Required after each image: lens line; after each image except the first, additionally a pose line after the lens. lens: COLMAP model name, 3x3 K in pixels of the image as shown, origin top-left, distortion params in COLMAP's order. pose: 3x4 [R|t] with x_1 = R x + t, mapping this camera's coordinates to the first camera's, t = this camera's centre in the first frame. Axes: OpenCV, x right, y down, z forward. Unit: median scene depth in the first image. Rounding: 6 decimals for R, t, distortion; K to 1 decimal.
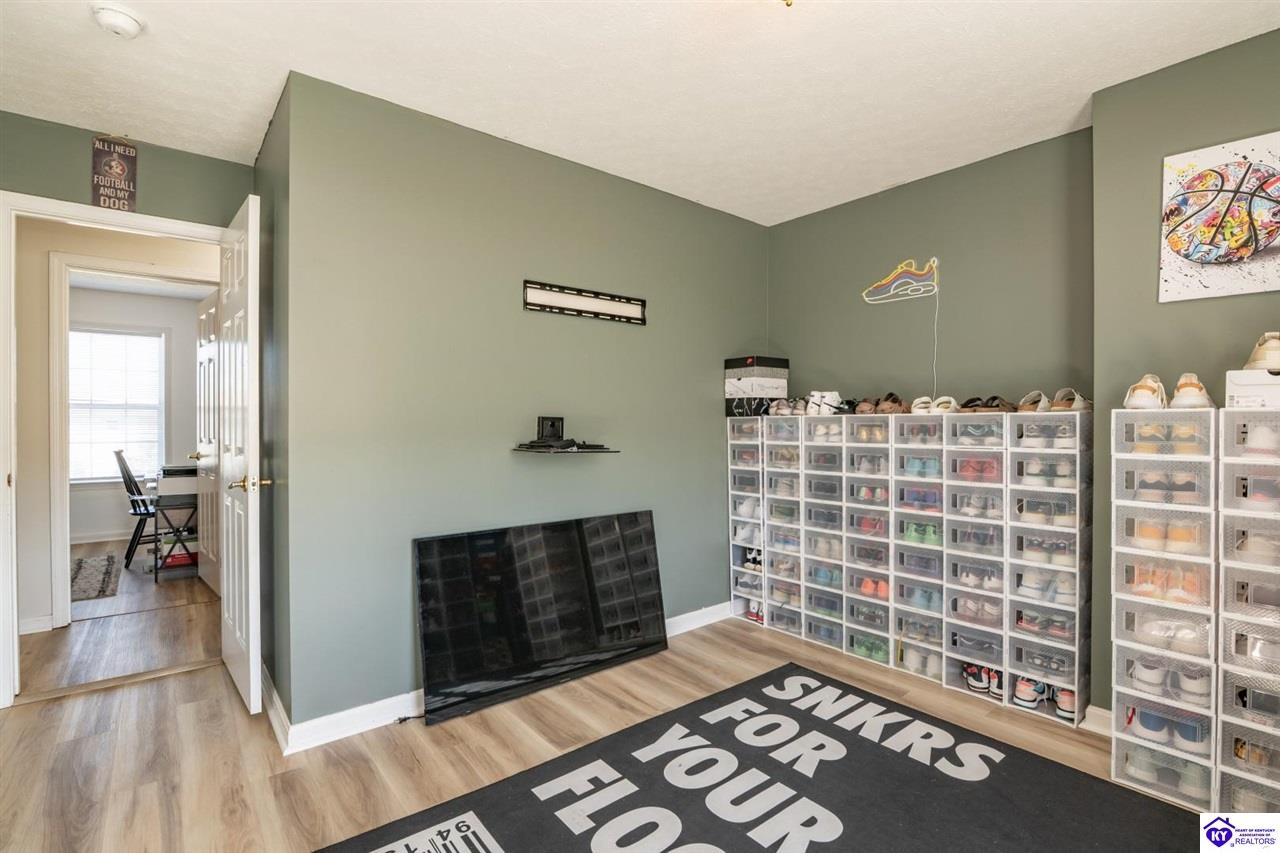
lens RADIAL K [[581.8, 0, 651.1], [0, 581.8, 429.2], [0, 0, 1]] dist [-0.021978, -0.000091]
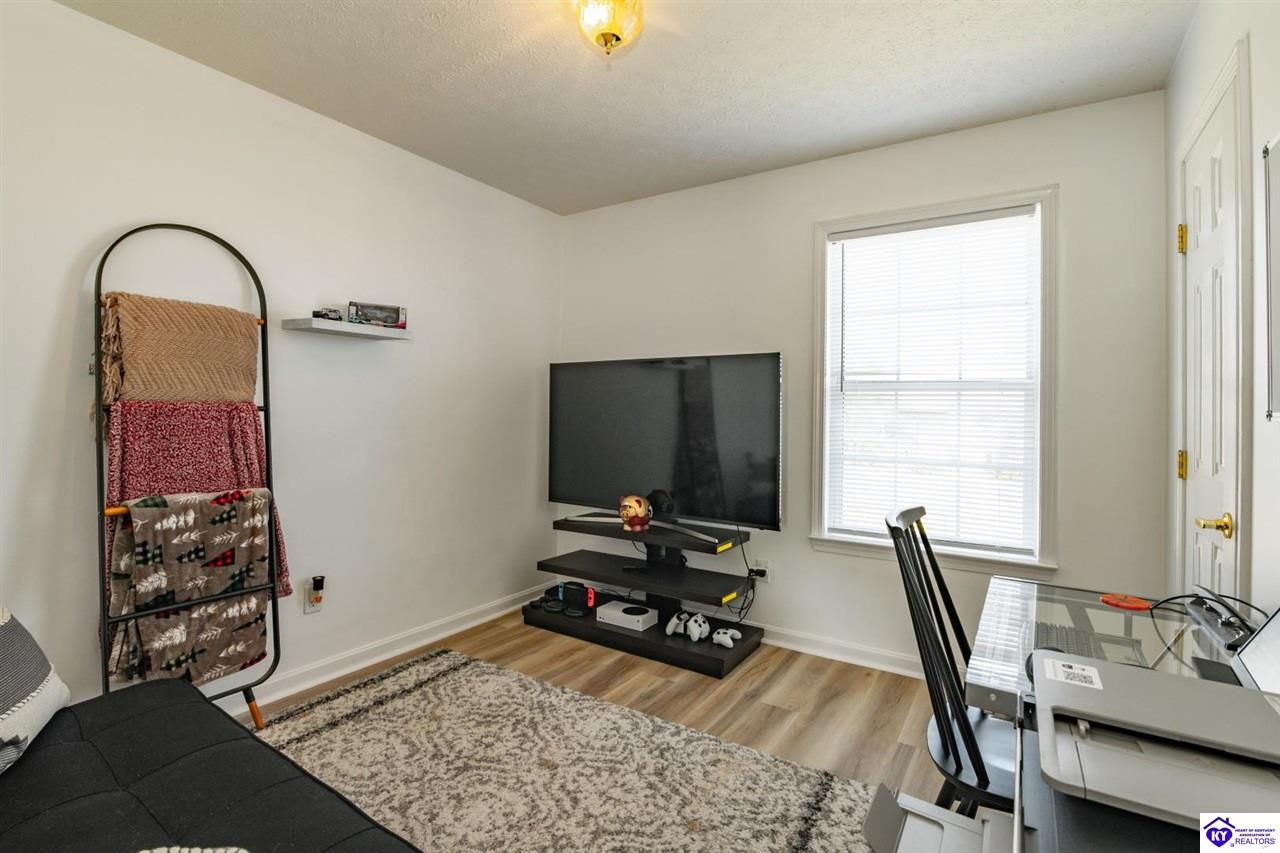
lens RADIAL K [[581.8, 0, 651.1], [0, 581.8, 429.2], [0, 0, 1]] dist [-0.021978, -0.000091]
pose [[0.321889, 0.014722, -0.946663, -0.558912], [-0.014731, 0.999836, 0.010540, -0.006842], [0.946663, 0.010553, 0.322053, 0.615687]]
